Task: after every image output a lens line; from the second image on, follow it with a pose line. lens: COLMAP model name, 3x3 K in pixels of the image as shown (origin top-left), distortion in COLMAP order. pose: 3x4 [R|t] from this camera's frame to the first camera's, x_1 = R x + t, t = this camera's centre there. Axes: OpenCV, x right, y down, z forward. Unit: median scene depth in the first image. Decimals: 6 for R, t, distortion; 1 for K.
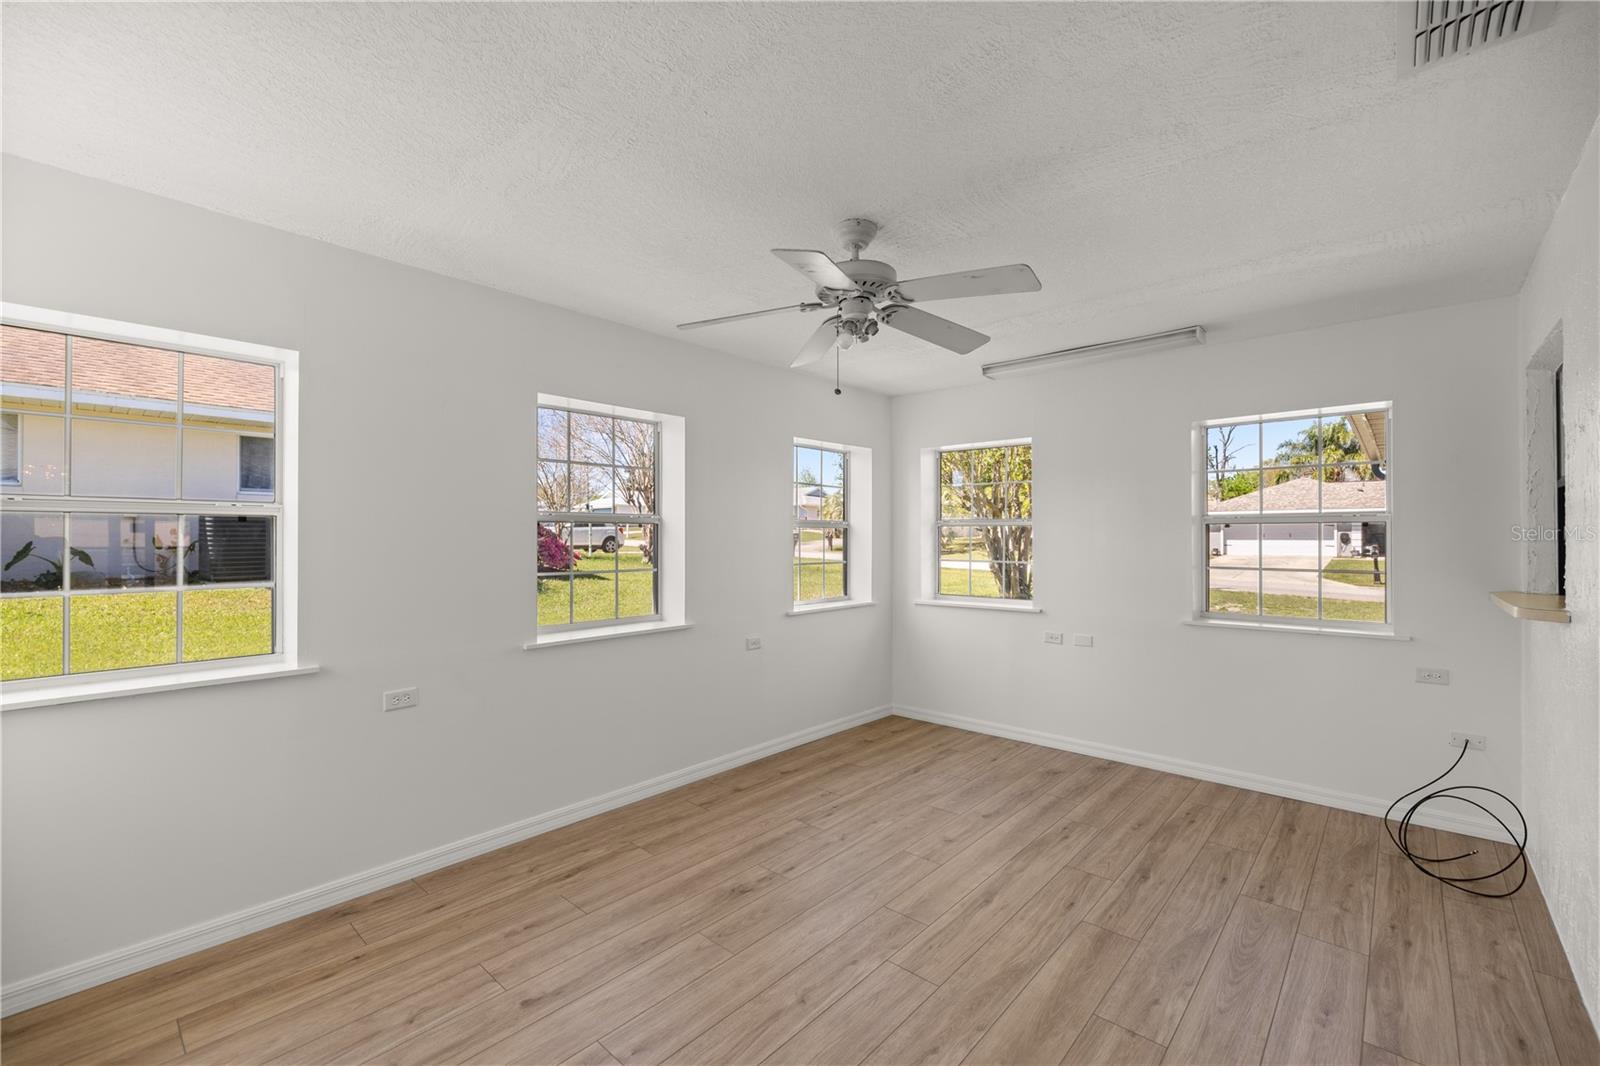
lens RADIAL K [[677.8, 0, 798.0], [0, 677.8, 533.7], [0, 0, 1]] dist [0.004751, -0.000019]
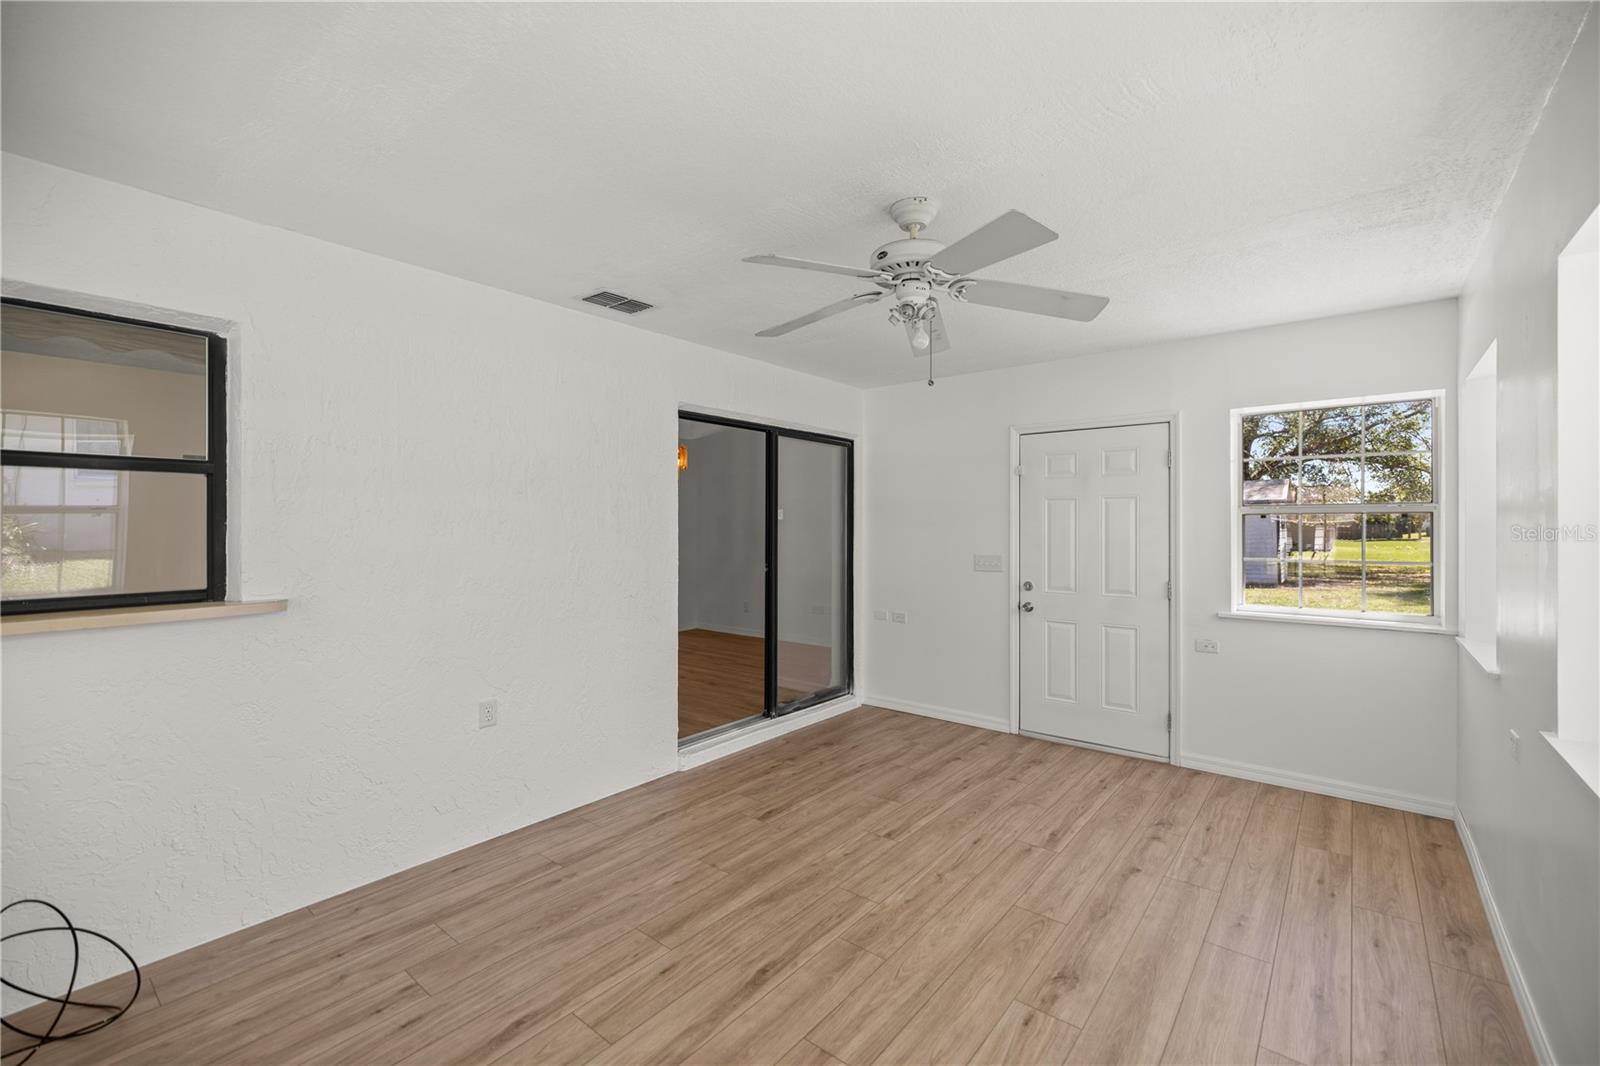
lens RADIAL K [[677.8, 0, 801.0], [0, 677.8, 528.9], [0, 0, 1]] dist [0.004751, -0.000019]
pose [[-0.998673, -0.000100, -0.051491, 0.304438], [-0.000011, 0.999999, -0.001730, -0.000128], [0.051491, -0.001727, -0.998672, 2.021860]]
